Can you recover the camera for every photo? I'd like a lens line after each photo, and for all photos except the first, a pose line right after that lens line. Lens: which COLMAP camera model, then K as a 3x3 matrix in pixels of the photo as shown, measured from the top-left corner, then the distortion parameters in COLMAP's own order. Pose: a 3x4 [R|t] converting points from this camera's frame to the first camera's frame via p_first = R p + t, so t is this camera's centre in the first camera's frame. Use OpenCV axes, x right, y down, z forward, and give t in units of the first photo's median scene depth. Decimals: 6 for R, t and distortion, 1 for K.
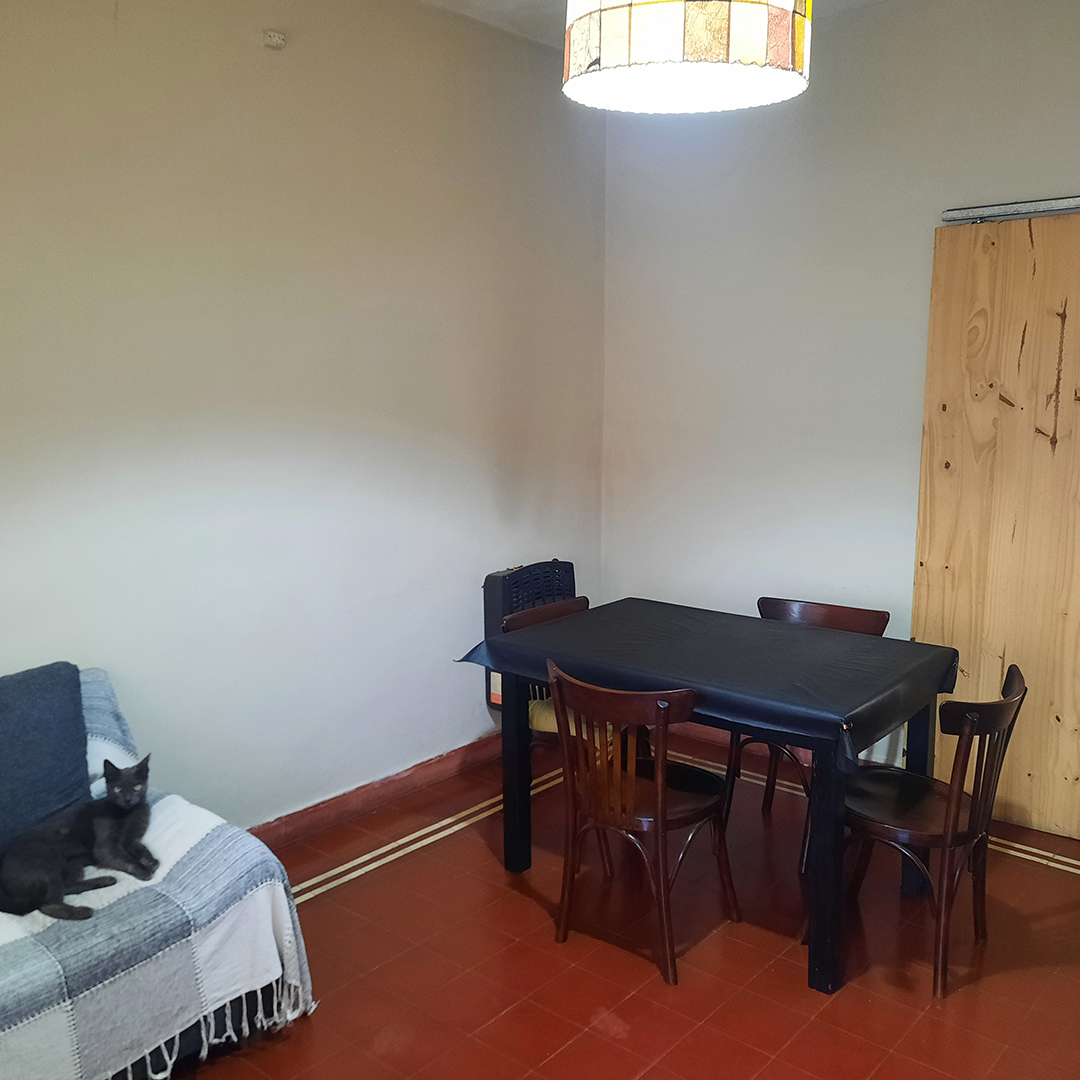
lens RADIAL K [[1047.7, 0, 546.0], [0, 1047.7, 540.3], [0, 0, 1]] dist [0.026957, 0.000000]
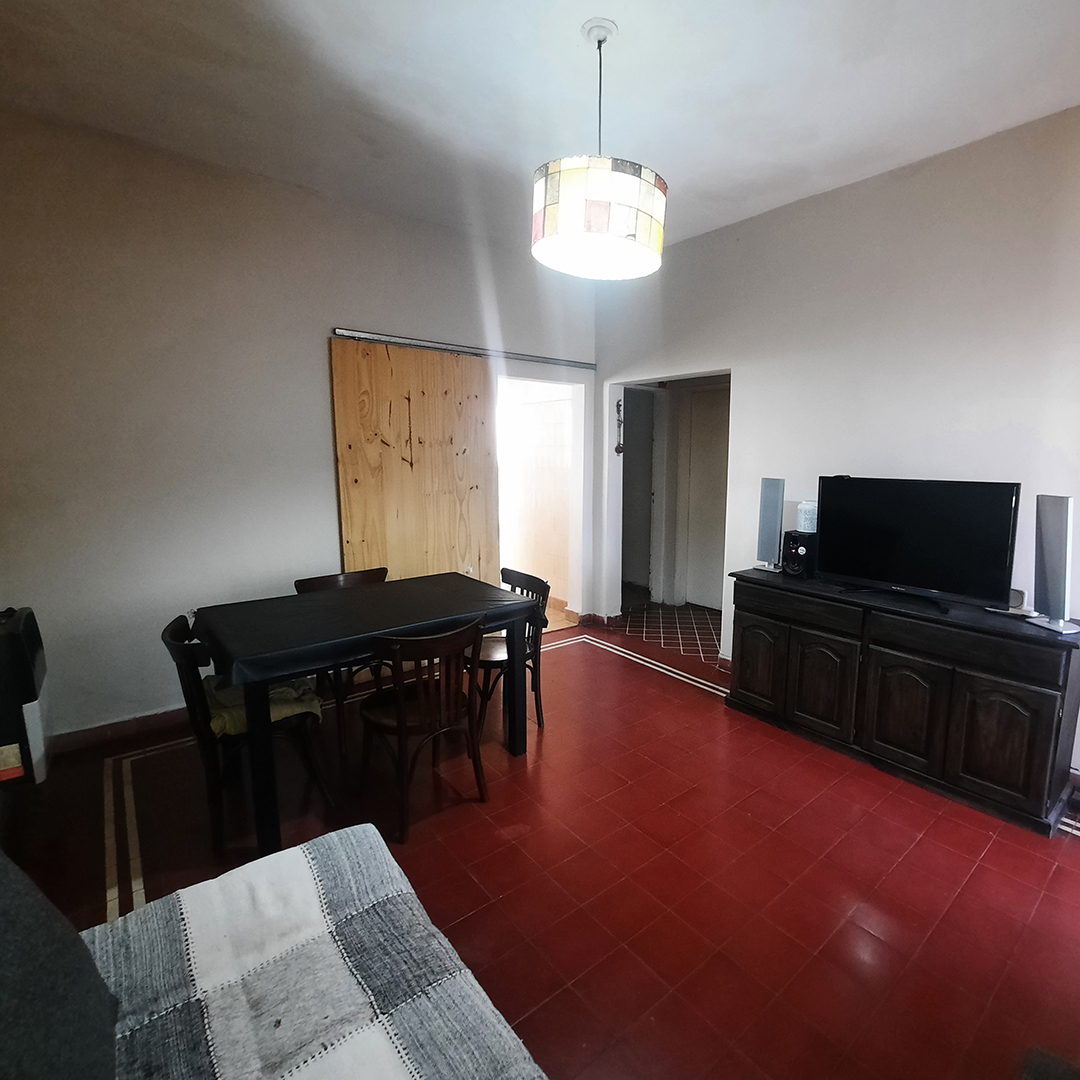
lens RADIAL K [[569.5, 0, 624.4], [0, 569.5, 535.3], [0, 0, 1]] dist [-0.014553, -0.003050]
pose [[0.109141, -0.135105, 0.984802, -0.503503], [0.139587, 0.982986, 0.119386, -0.035661], [-0.984177, 0.124436, 0.126143, 0.494084]]
